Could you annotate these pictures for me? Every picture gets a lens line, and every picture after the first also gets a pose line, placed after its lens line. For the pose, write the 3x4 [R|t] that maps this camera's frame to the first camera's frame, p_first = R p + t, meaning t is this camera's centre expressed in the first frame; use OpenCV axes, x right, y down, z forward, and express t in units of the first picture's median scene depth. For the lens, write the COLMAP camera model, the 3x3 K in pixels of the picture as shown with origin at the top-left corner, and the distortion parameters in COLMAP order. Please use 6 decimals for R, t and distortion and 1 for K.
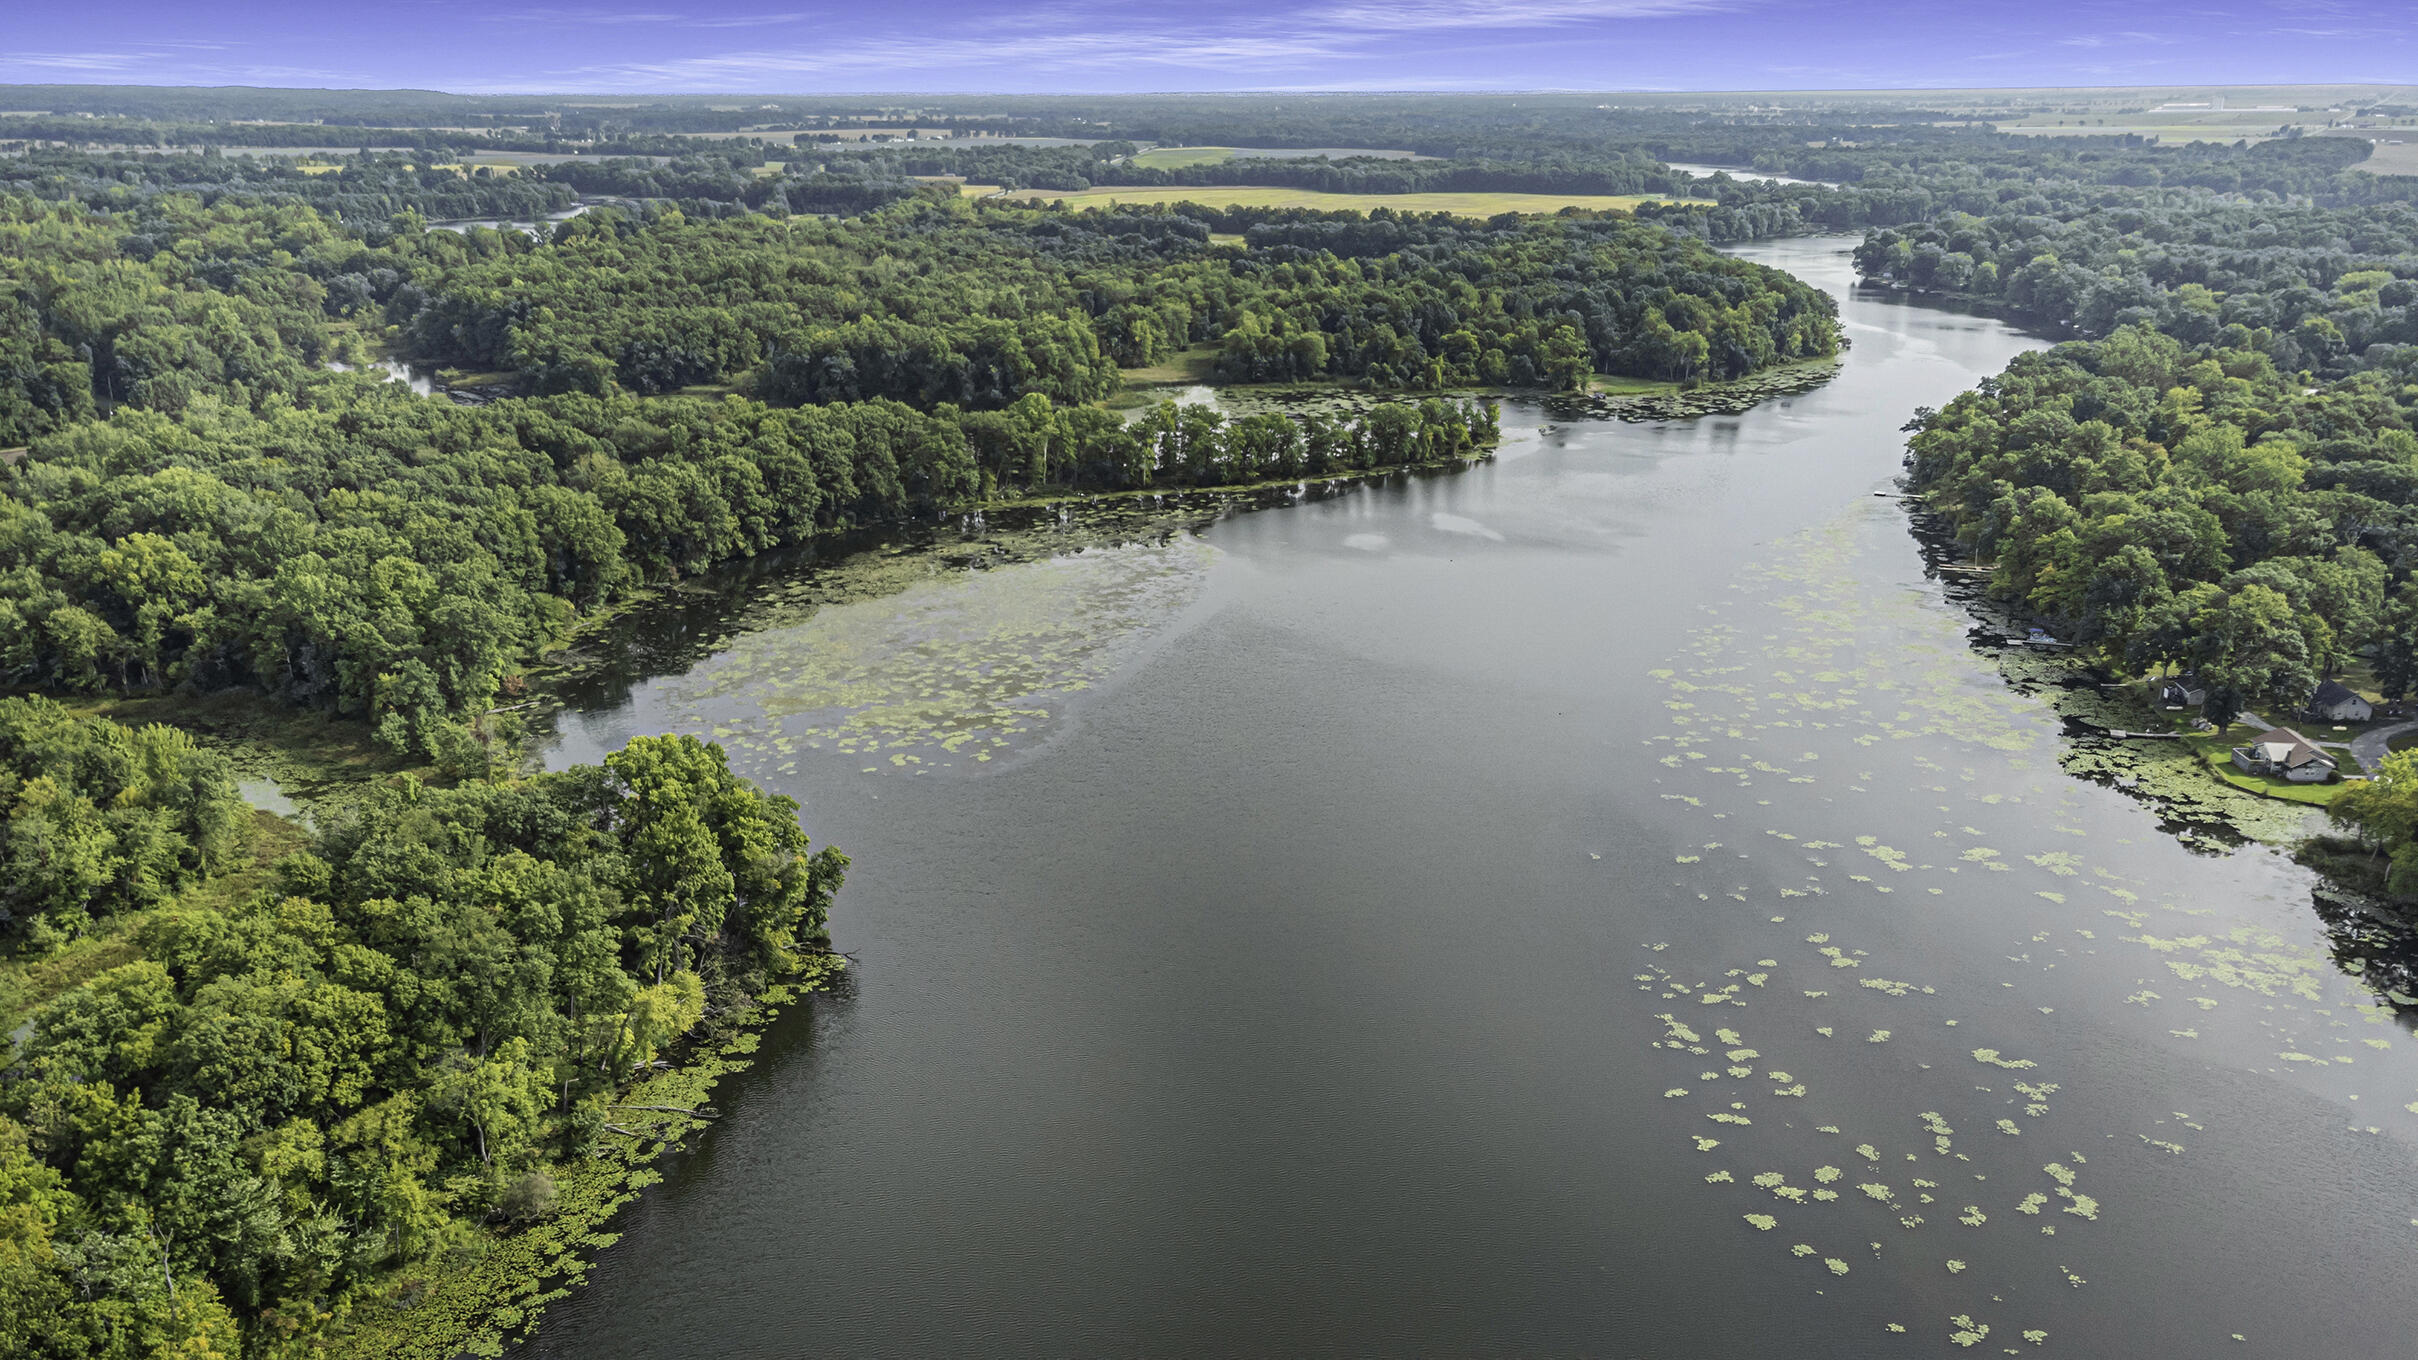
lens RADIAL K [[1871.6, 0, 1205.2], [0, 1871.6, 734.9], [0, 0, 1]] dist [0.051046, 0.016007]
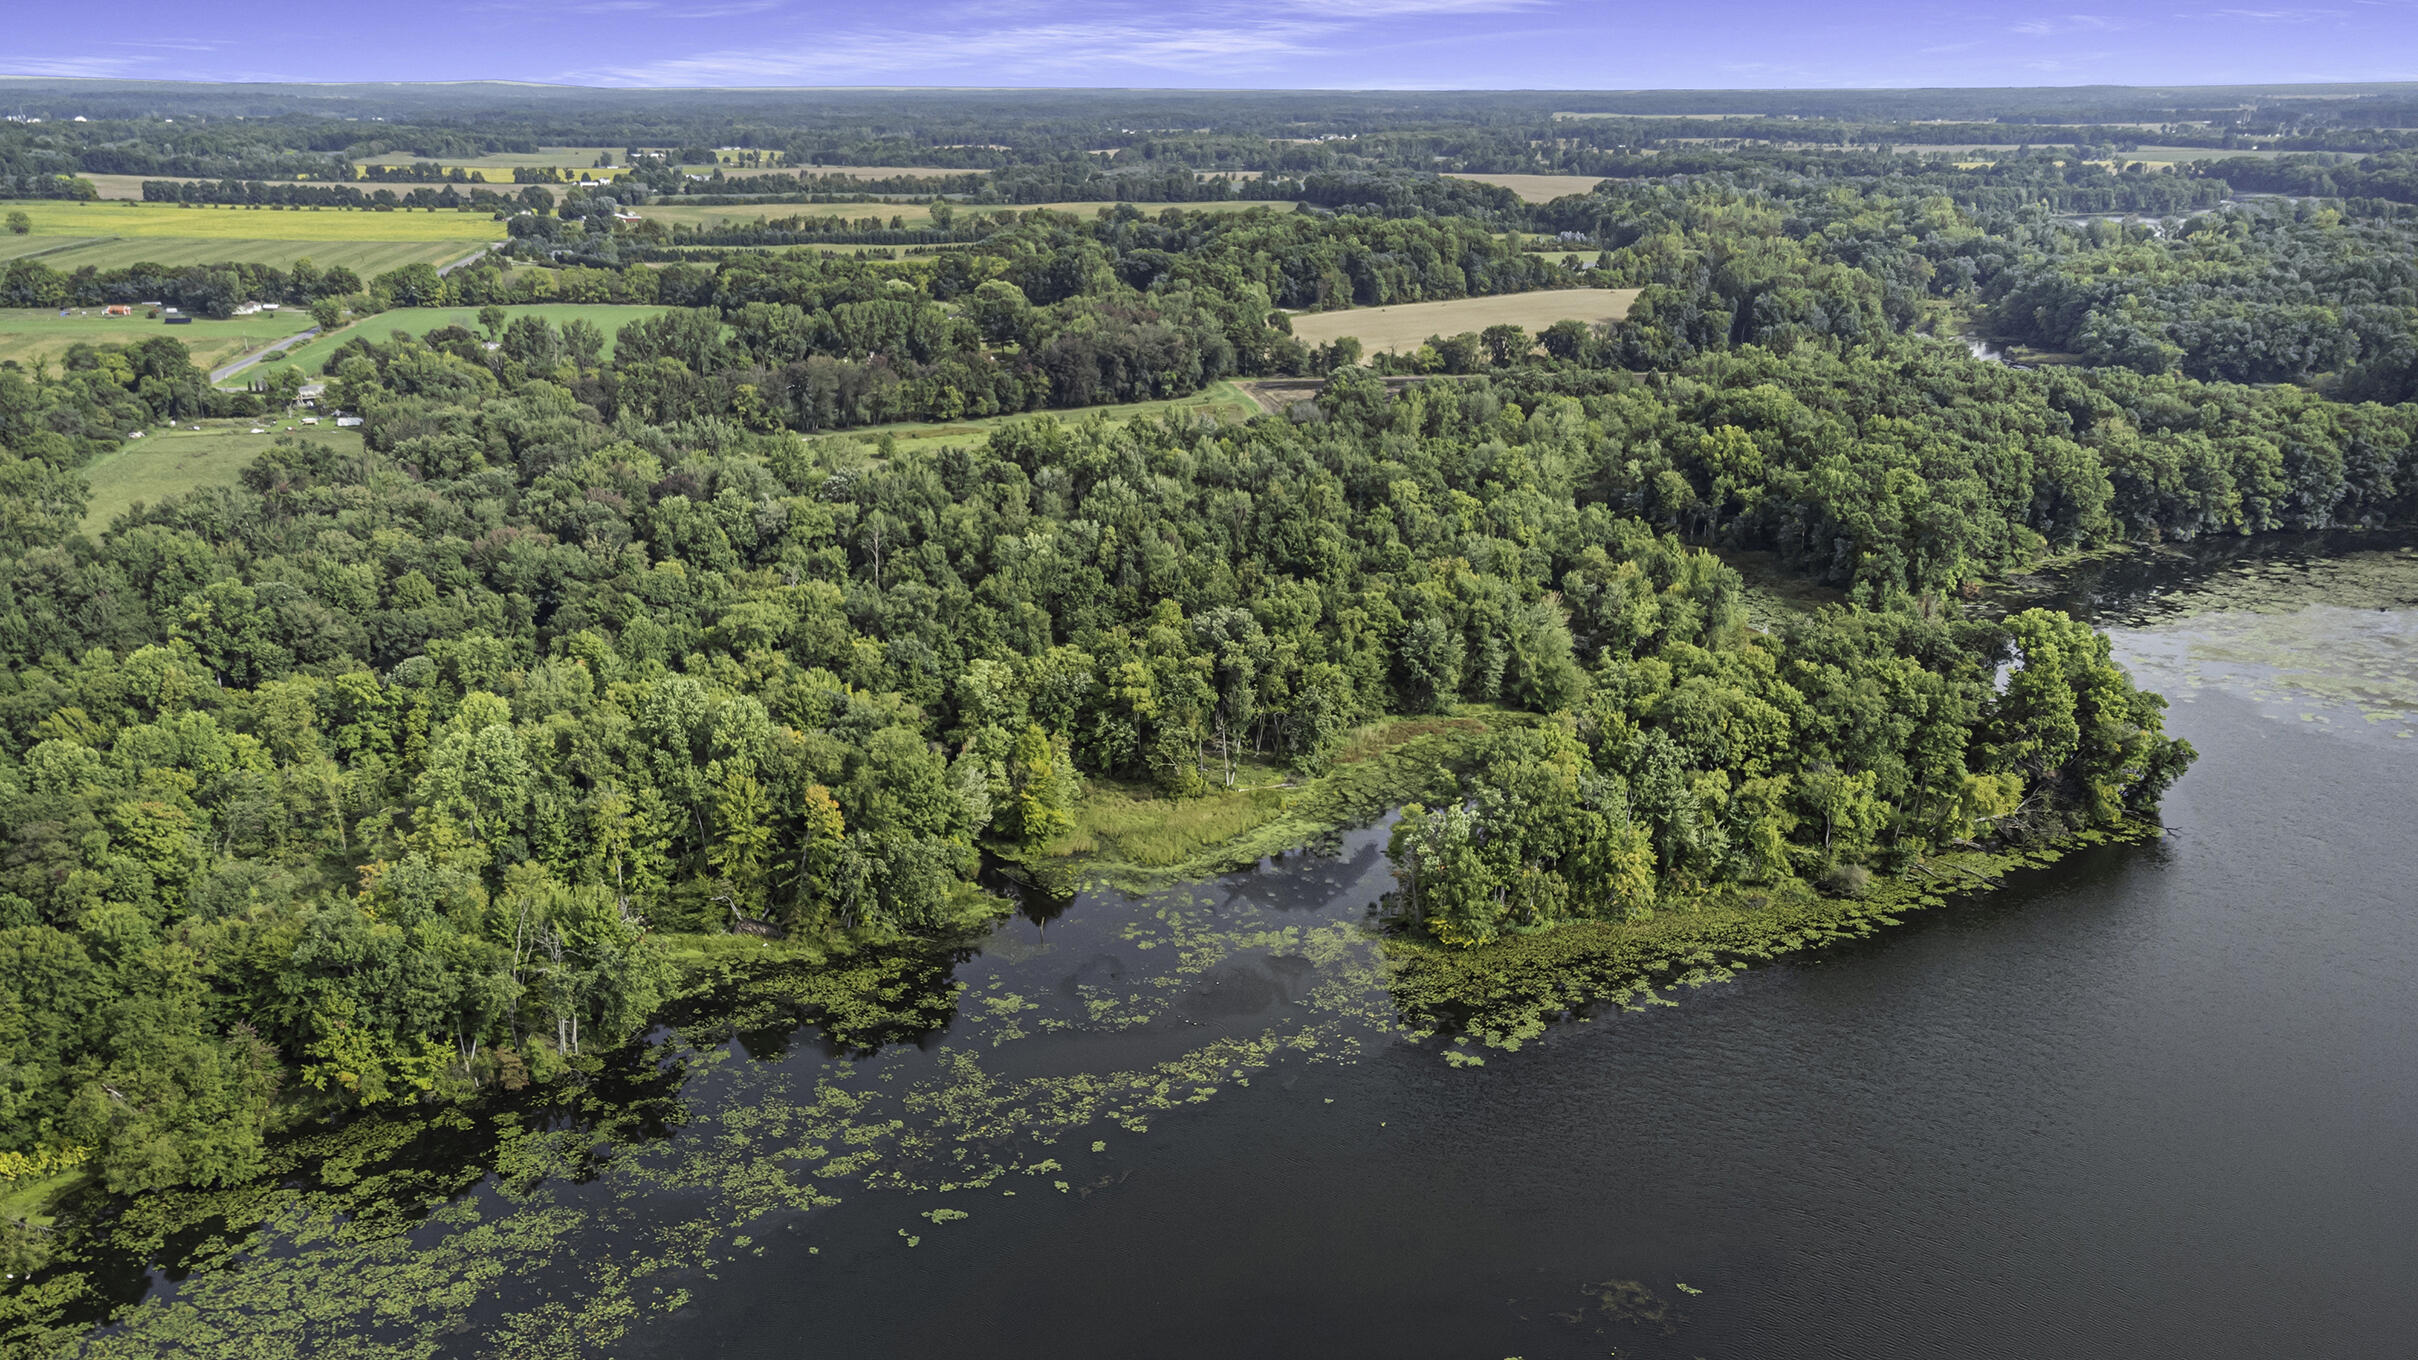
lens RADIAL K [[1871.6, 0, 1205.2], [0, 1871.6, 734.9], [0, 0, 1]] dist [0.051046, 0.016007]
pose [[0.700419, 0.233049, -0.674612, 0.101701], [-0.232417, 0.968146, 0.093145, 0.053127], [0.674830, 0.091551, 0.732272, -0.161368]]
